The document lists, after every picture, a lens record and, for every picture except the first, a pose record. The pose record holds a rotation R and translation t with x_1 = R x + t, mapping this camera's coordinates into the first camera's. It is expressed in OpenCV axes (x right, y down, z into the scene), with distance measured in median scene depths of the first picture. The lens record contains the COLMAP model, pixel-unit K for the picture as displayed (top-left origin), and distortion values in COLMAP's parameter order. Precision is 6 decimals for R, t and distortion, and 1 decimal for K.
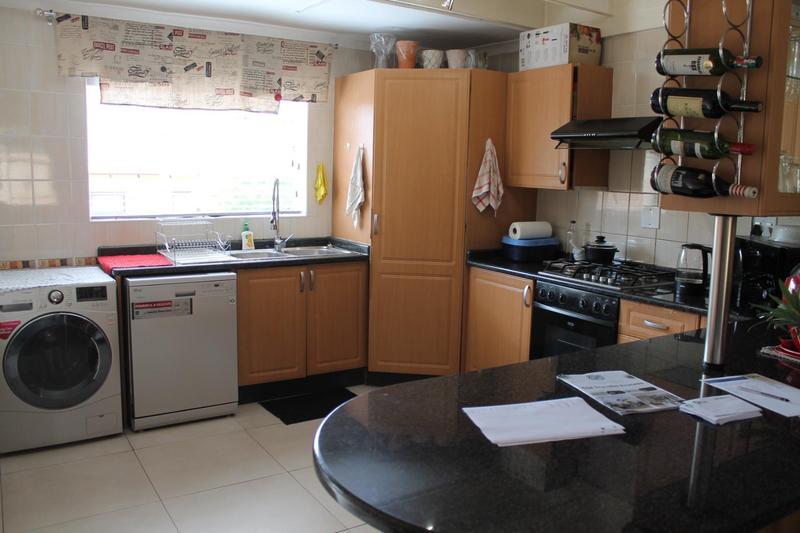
lens RADIAL K [[670.8, 0, 399.5], [0, 670.8, 266.8], [0, 0, 1]] dist [-0.138310, 0.103663]
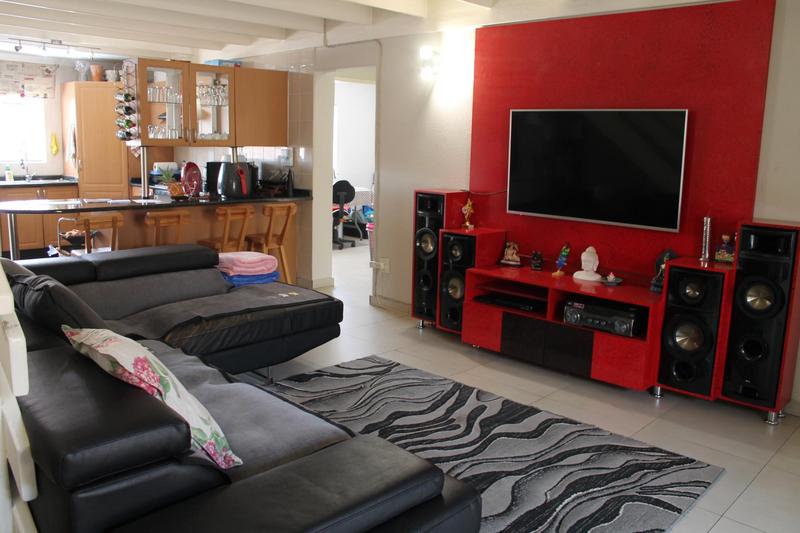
lens RADIAL K [[670.8, 0, 401.8], [0, 670.8, 267.5], [0, 0, 1]] dist [-0.138310, 0.103663]
pose [[0.972246, -0.037569, 0.230923, 0.398790], [0.028038, 0.998619, 0.044421, 0.162620], [-0.232273, -0.036714, 0.971957, -0.961426]]
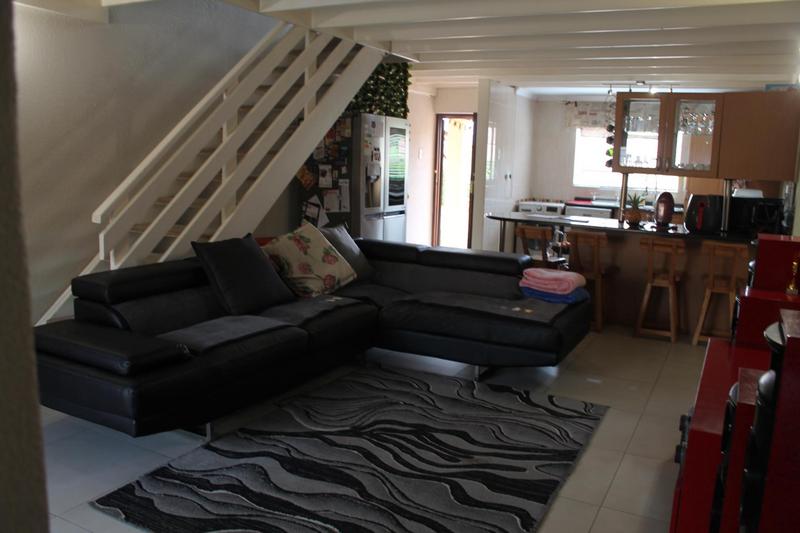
lens RADIAL K [[670.8, 0, 400.1], [0, 670.8, 266.5], [0, 0, 1]] dist [-0.138310, 0.103663]
pose [[0.494743, 0.132249, -0.858917, 1.196243], [-0.148484, 0.986684, 0.066393, 0.137586], [0.856260, 0.094687, 0.507792, -0.662826]]
